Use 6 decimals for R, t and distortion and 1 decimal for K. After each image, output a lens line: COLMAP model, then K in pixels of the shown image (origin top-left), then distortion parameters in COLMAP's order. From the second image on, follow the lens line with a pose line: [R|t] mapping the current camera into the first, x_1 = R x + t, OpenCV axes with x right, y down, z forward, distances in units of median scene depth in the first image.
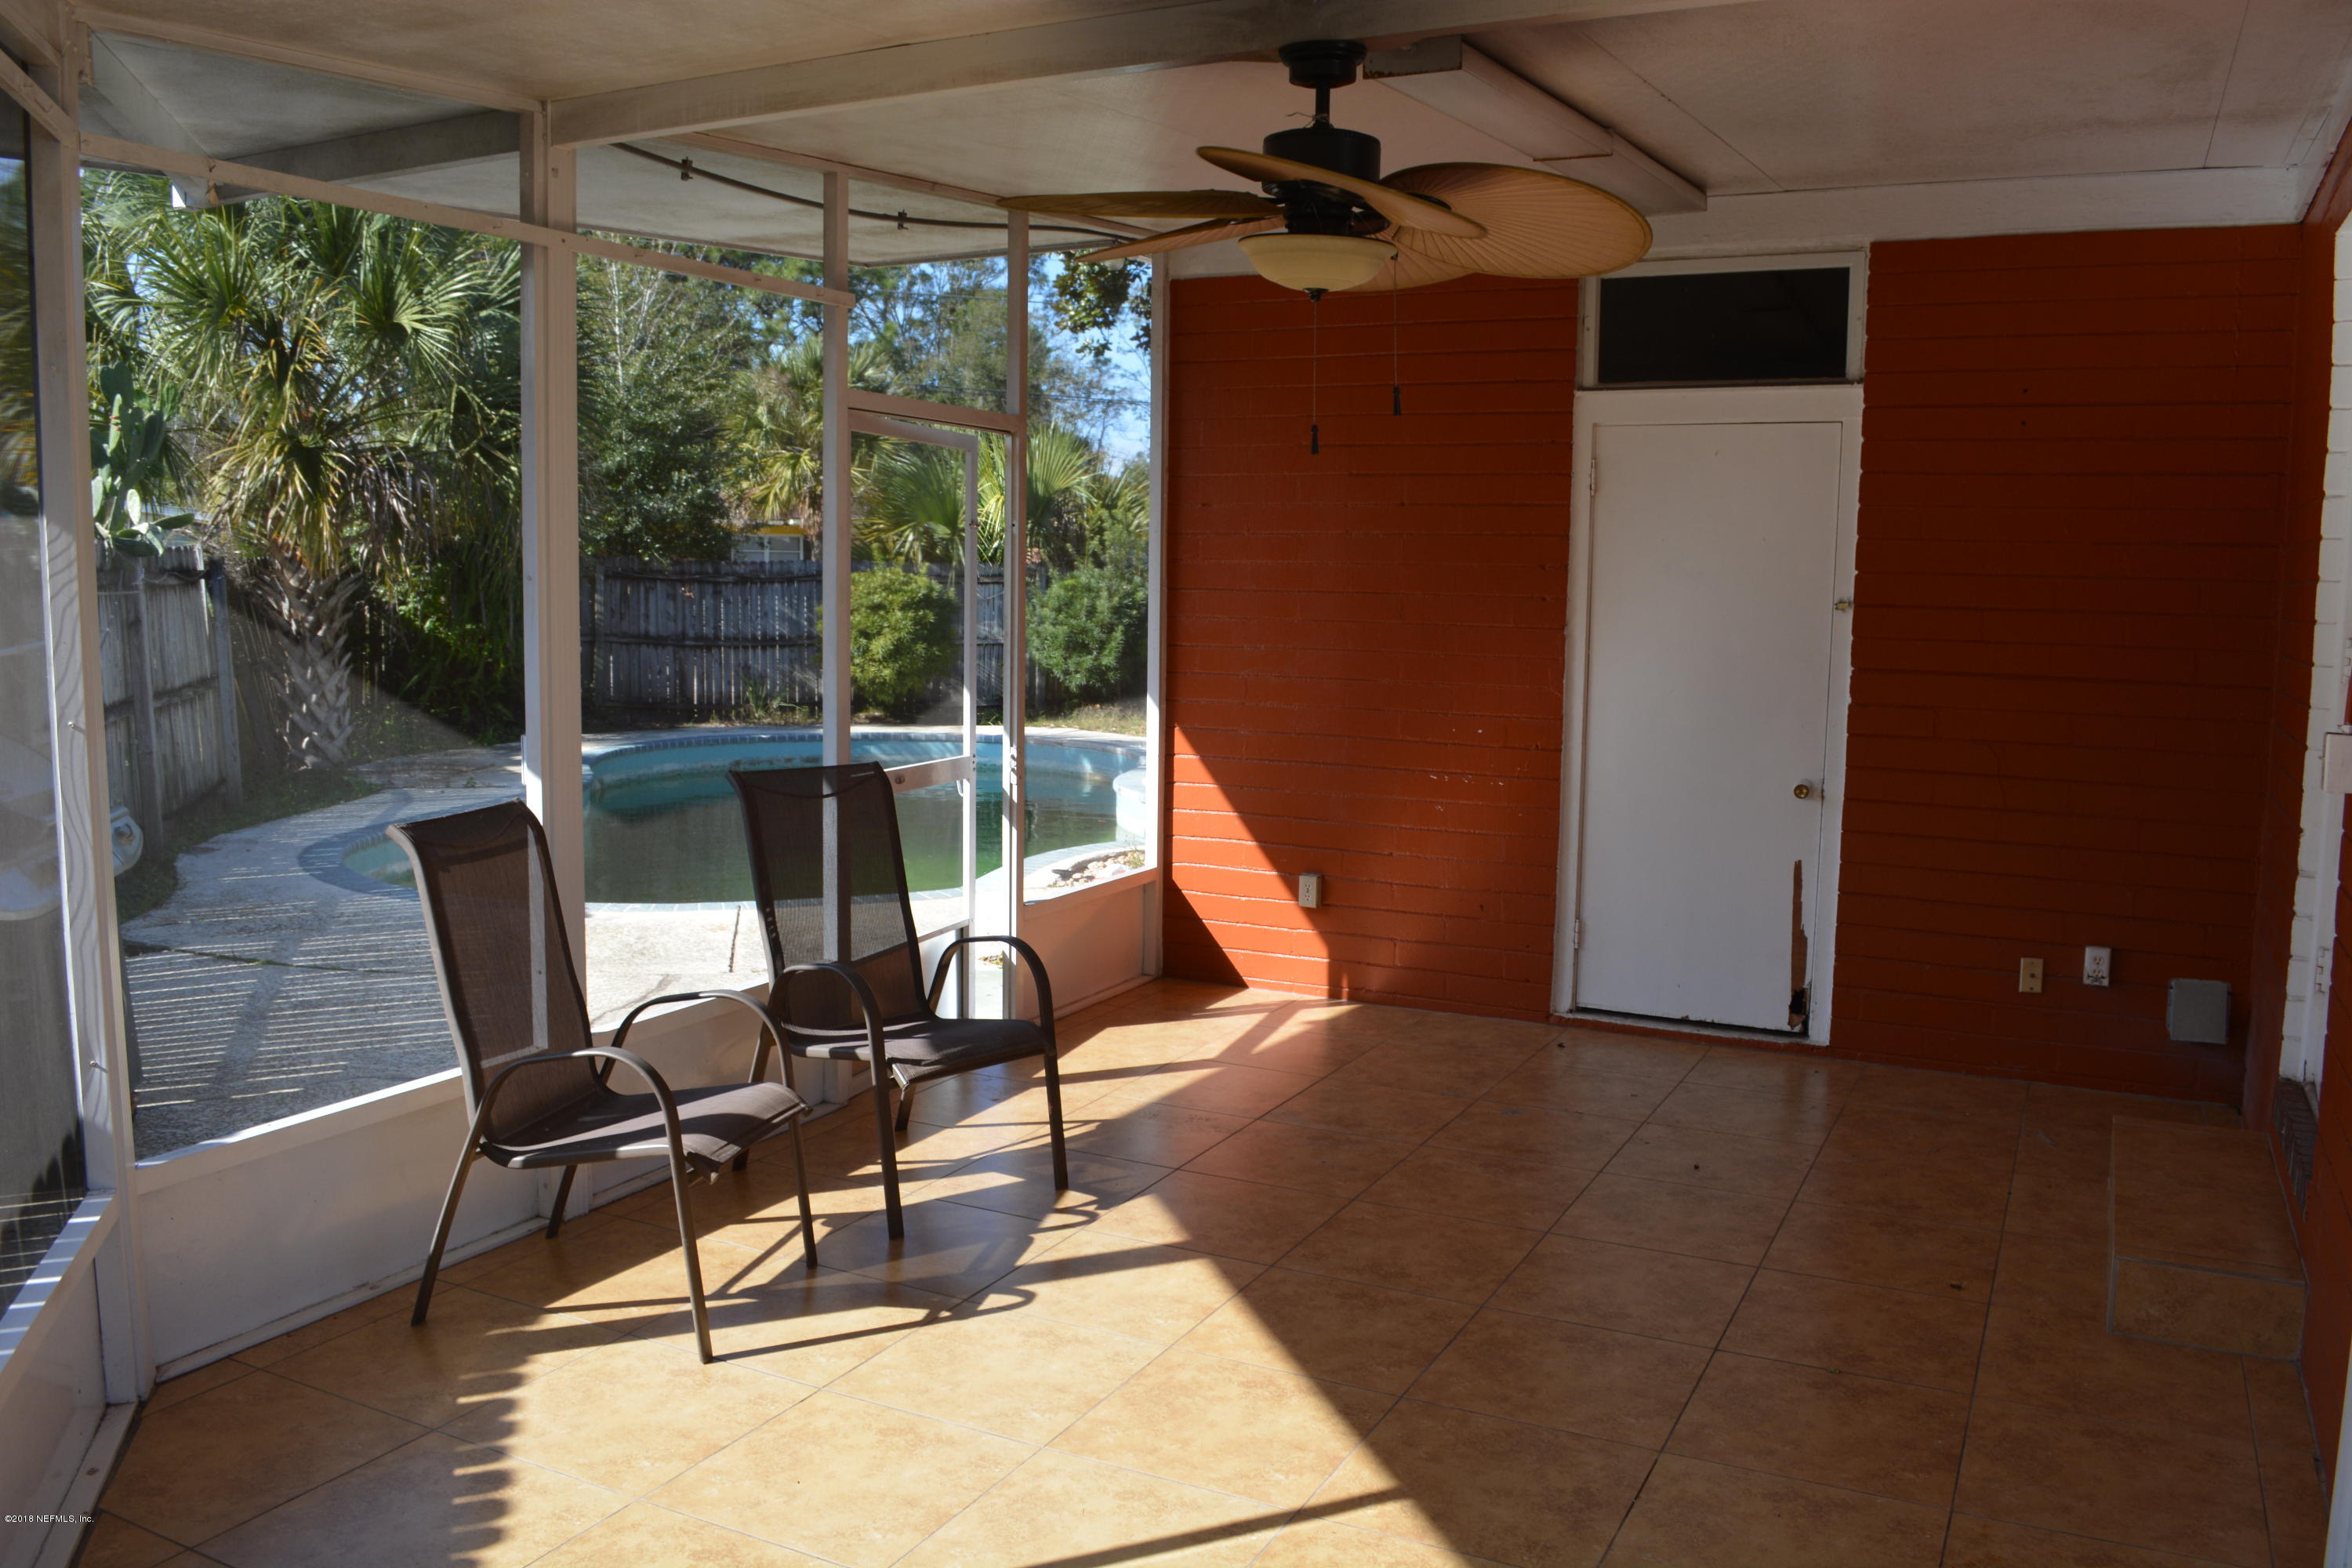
lens RADIAL K [[1842.3, 0, 1182.1], [0, 1842.3, 790.6], [0, 0, 1]] dist [-0.082906, 0.007591]
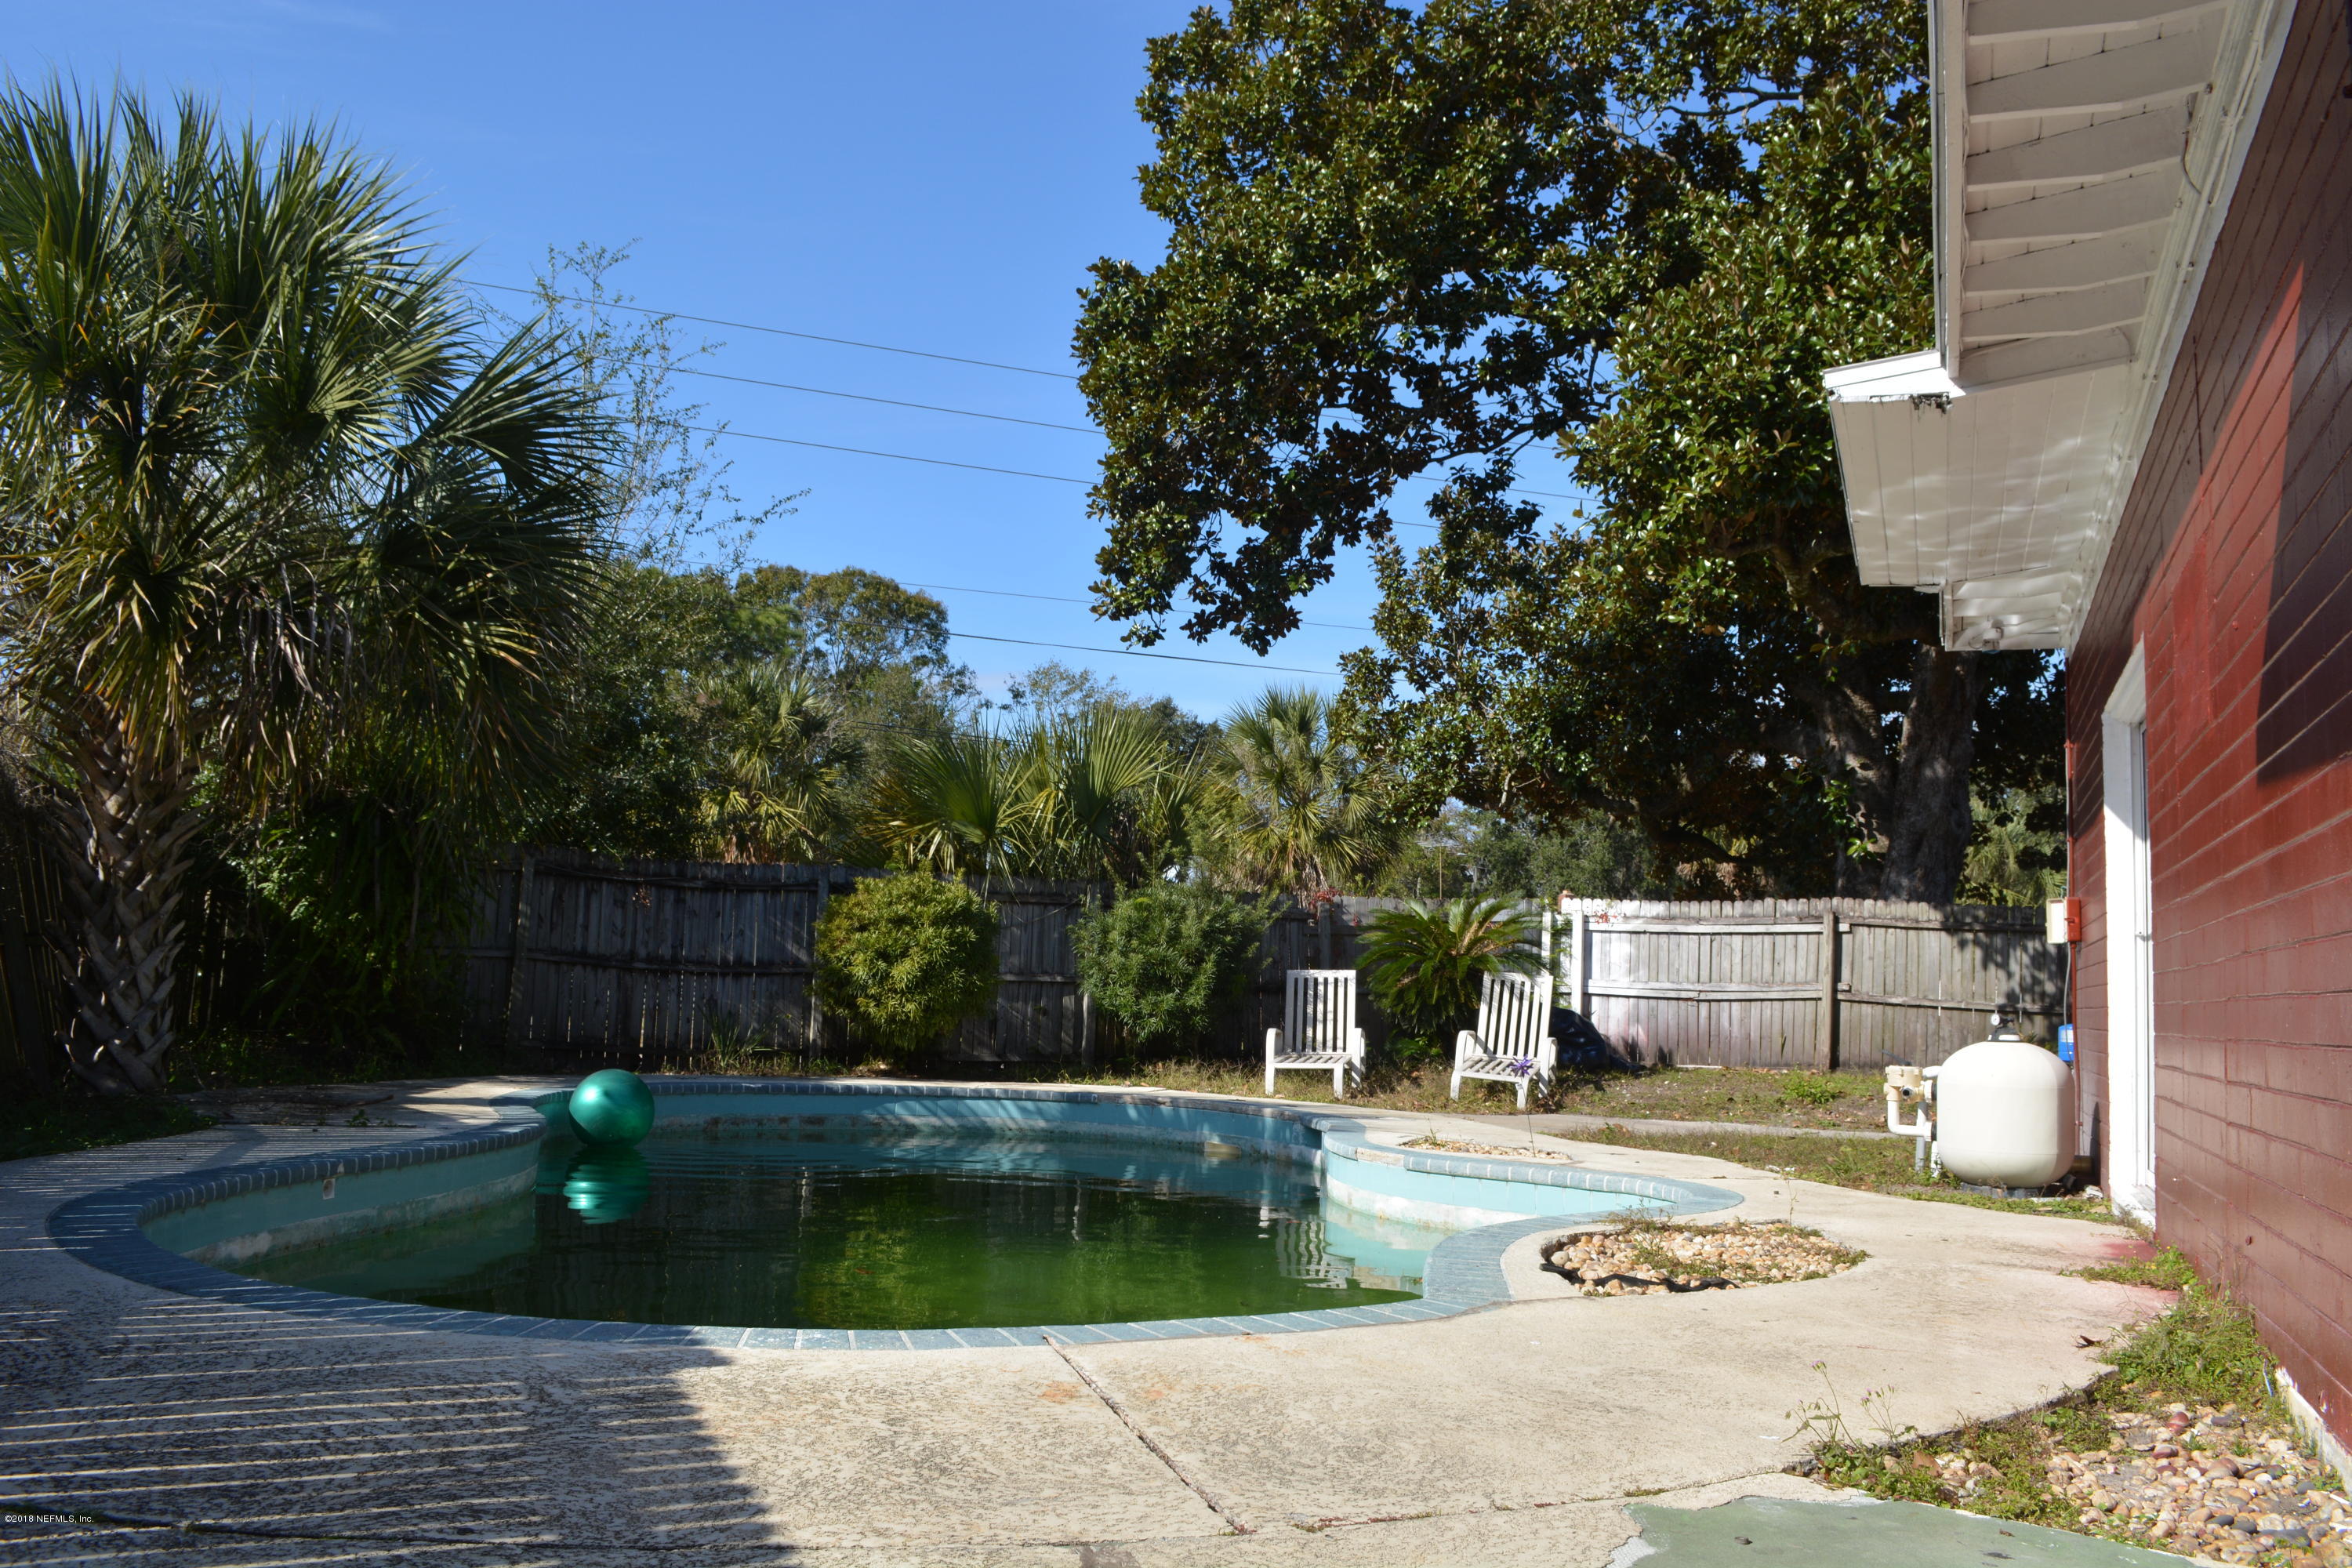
lens RADIAL K [[1842.3, 0, 1182.1], [0, 1842.3, 790.6], [0, 0, 1]] dist [-0.082906, 0.007591]
pose [[0.996464, 0.027532, 0.079386, -0.111305], [-0.009370, 0.975310, -0.220640, 0.013829], [-0.083501, 0.219116, 0.972119, 0.239295]]
